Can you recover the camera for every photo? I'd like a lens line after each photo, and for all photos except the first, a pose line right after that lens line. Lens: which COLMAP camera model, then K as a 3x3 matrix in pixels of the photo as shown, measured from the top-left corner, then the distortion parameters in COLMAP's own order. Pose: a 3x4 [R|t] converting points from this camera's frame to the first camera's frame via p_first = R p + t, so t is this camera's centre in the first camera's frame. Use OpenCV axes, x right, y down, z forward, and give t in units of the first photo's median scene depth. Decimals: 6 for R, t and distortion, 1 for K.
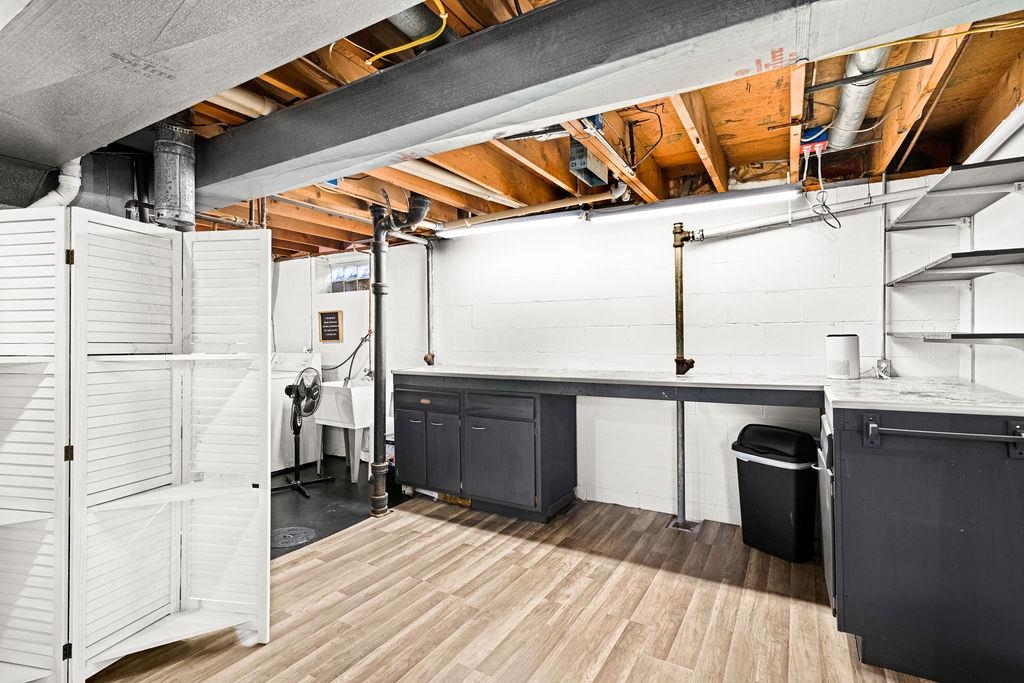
lens RADIAL K [[494.7, 0, 513.3], [0, 494.7, 335.1], [0, 0, 1]] dist [-0.000402, 0.000156]
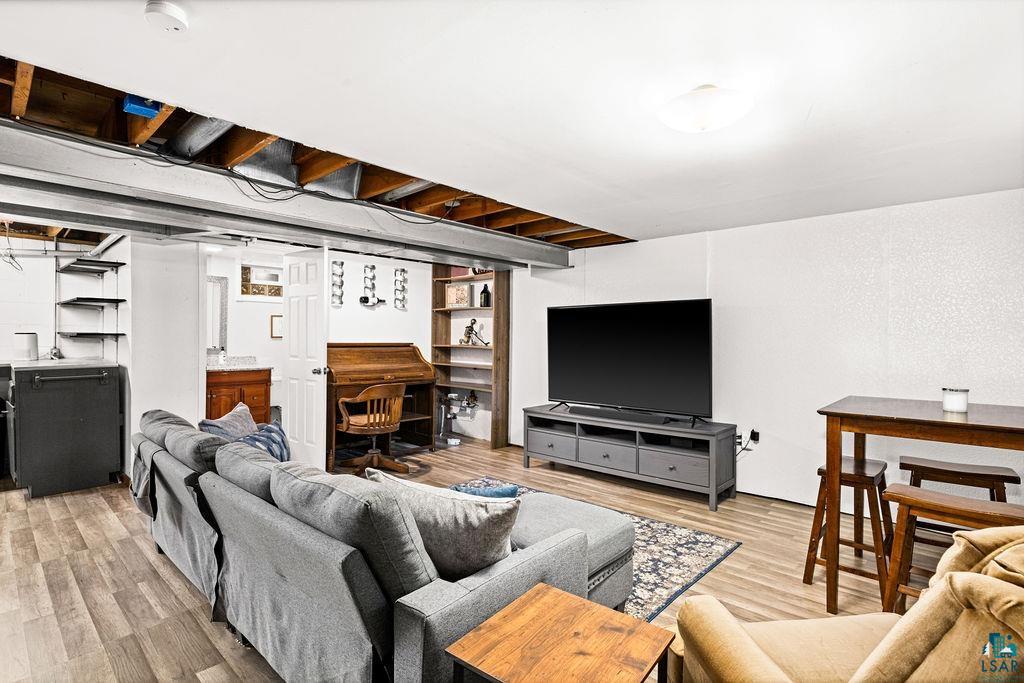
lens RADIAL K [[494.7, 0, 512.6], [0, 494.7, 339.8], [0, 0, 1]] dist [-0.000402, 0.000156]
pose [[0.236290, 0.000807, 0.971682, -0.533322], [0.000607, 0.999999, -0.000978, 0.023407], [-0.971682, 0.000821, 0.236290, -0.936534]]
